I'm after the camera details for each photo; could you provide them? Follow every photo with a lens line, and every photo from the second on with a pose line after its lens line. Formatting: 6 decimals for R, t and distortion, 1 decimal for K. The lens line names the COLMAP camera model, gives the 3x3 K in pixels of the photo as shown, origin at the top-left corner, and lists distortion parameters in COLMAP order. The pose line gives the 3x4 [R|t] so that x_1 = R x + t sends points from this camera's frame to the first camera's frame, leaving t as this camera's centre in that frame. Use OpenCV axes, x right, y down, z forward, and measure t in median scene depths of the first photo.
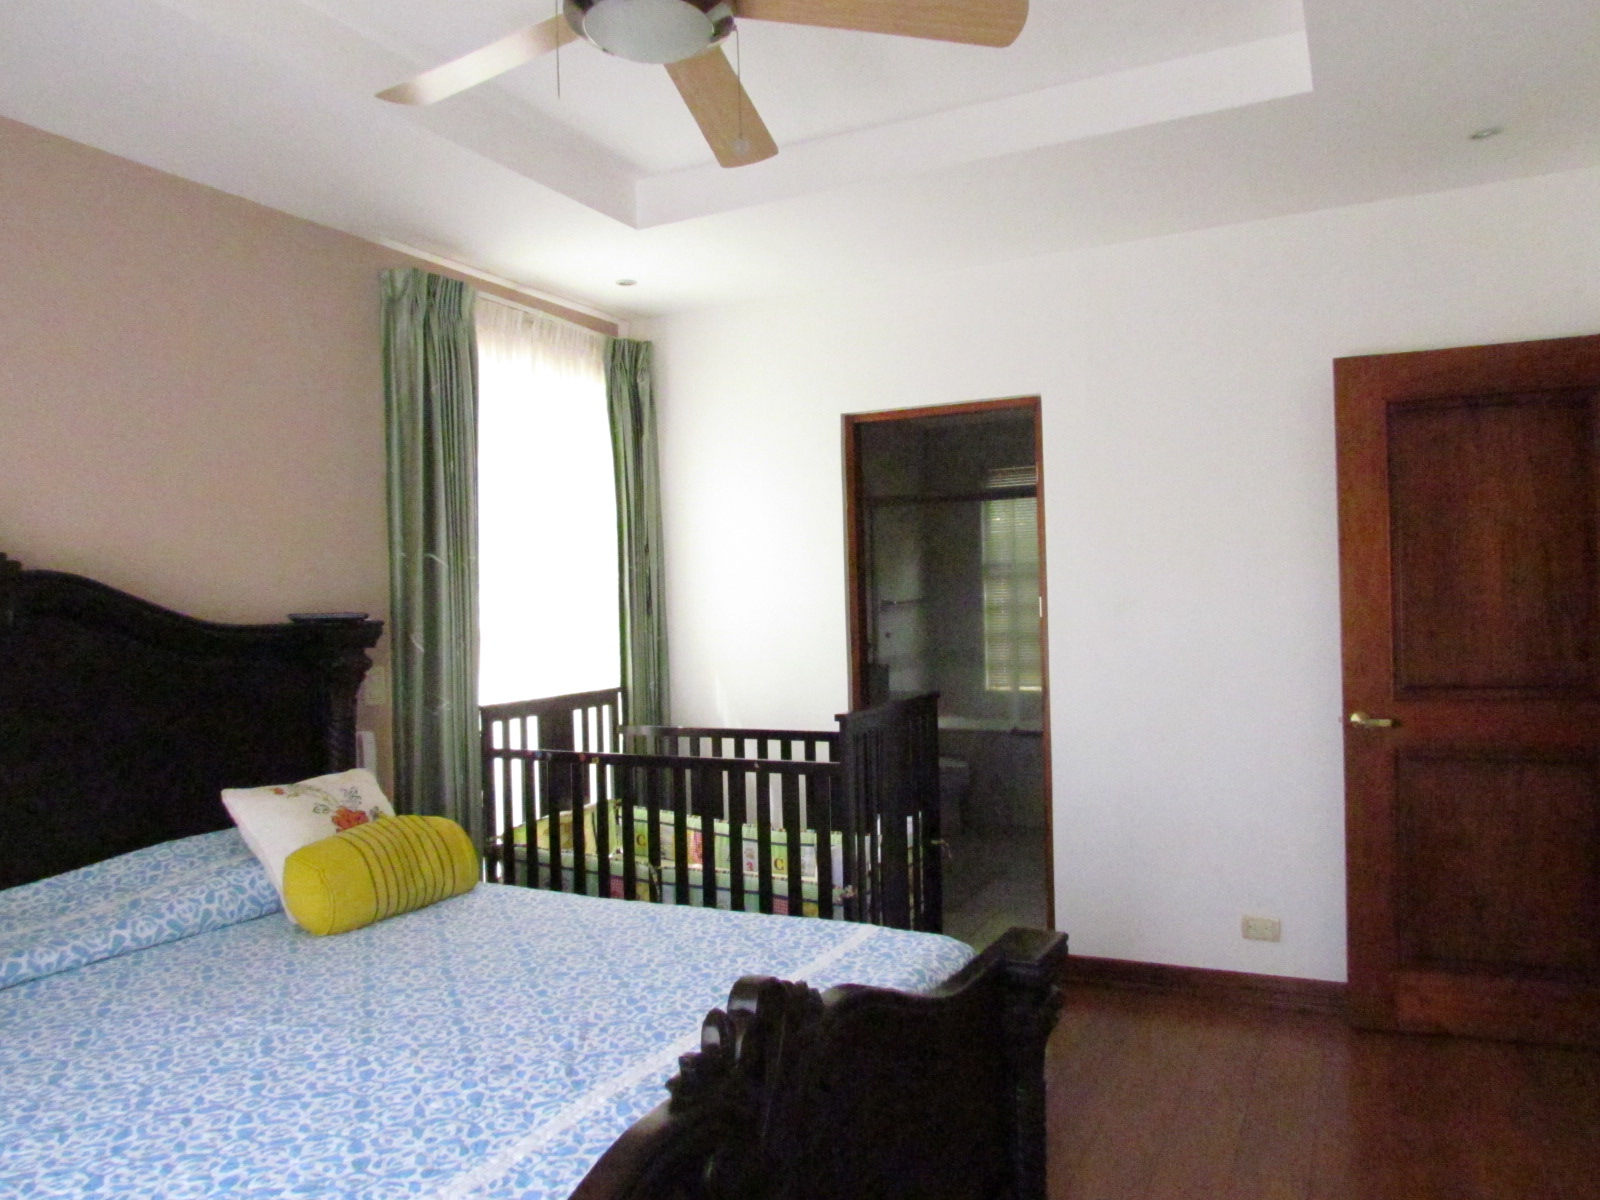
lens RADIAL K [[1137.9, 0, 800.0], [0, 1137.9, 600.0], [0, 0, 1]] dist [-0.028985, 0.011129]
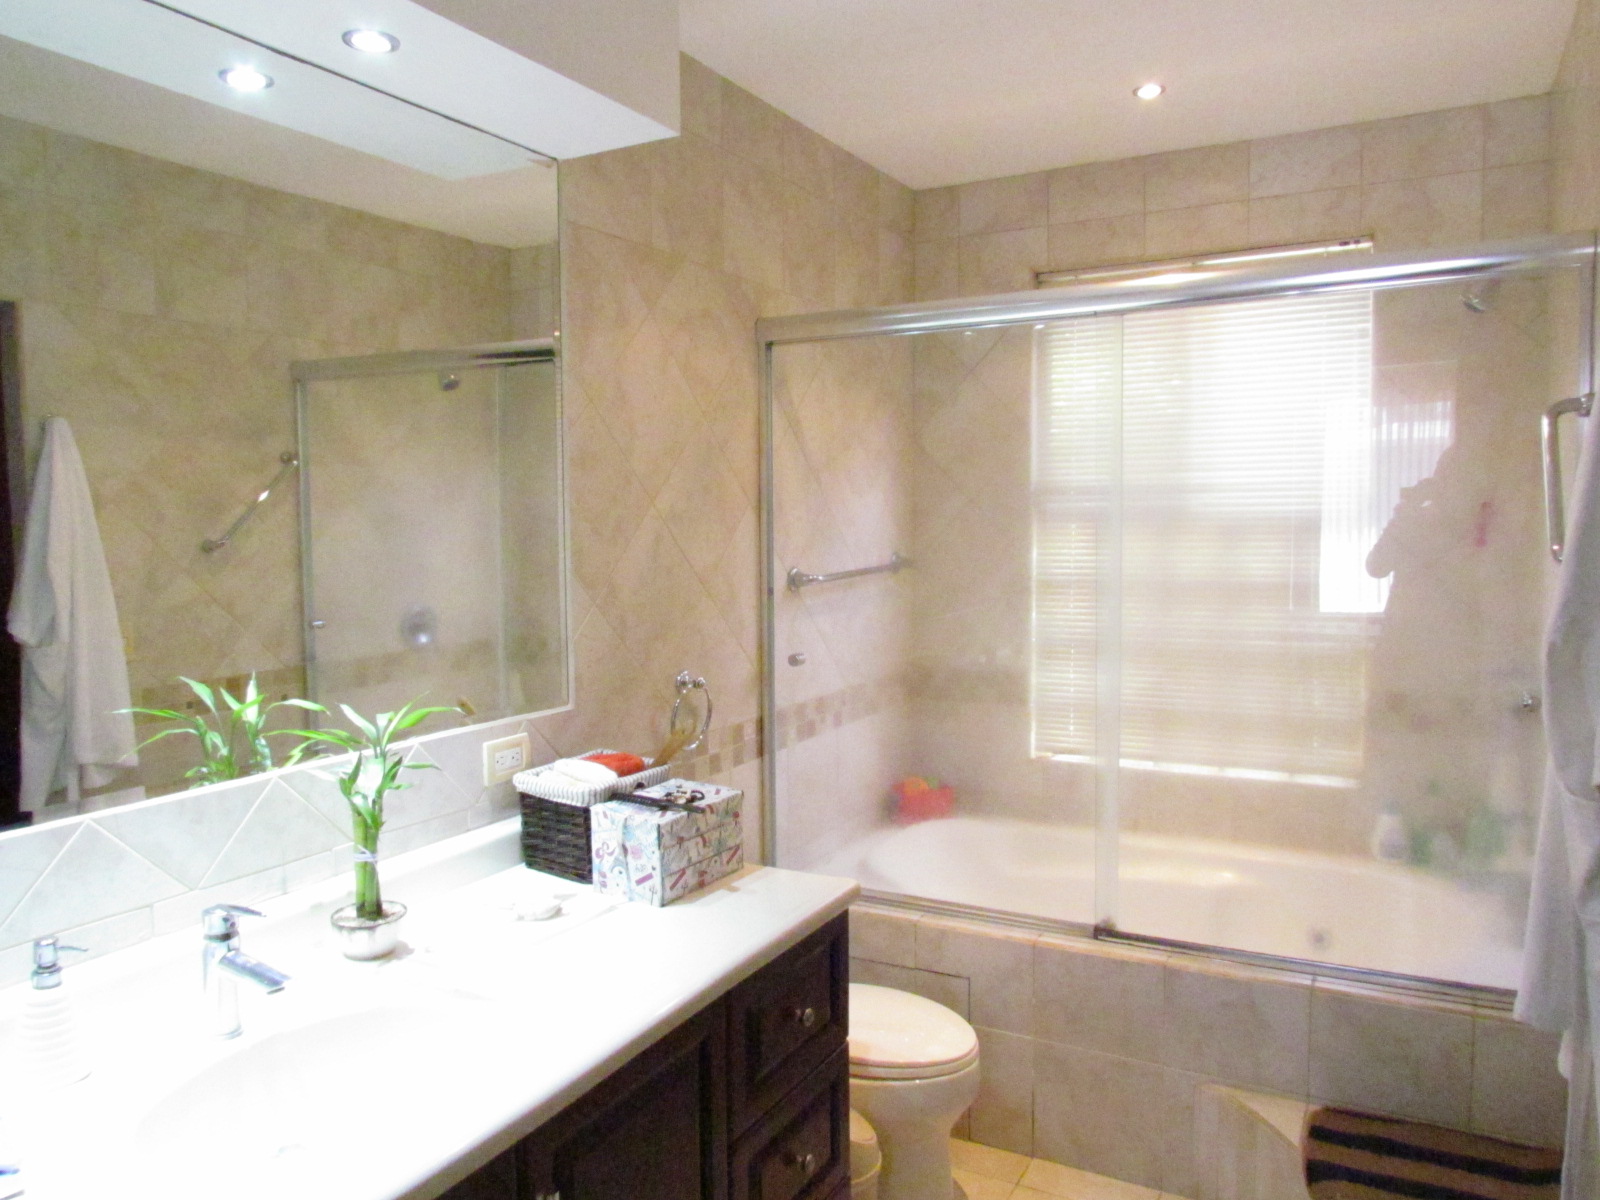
lens RADIAL K [[1137.9, 0, 800.0], [0, 1137.9, 600.0], [0, 0, 1]] dist [-0.028985, 0.011129]
pose [[0.999465, 0.017542, -0.027620, 0.081527], [-0.015577, 0.997437, 0.069838, -0.017055], [0.028774, -0.069370, 0.997176, 0.541286]]
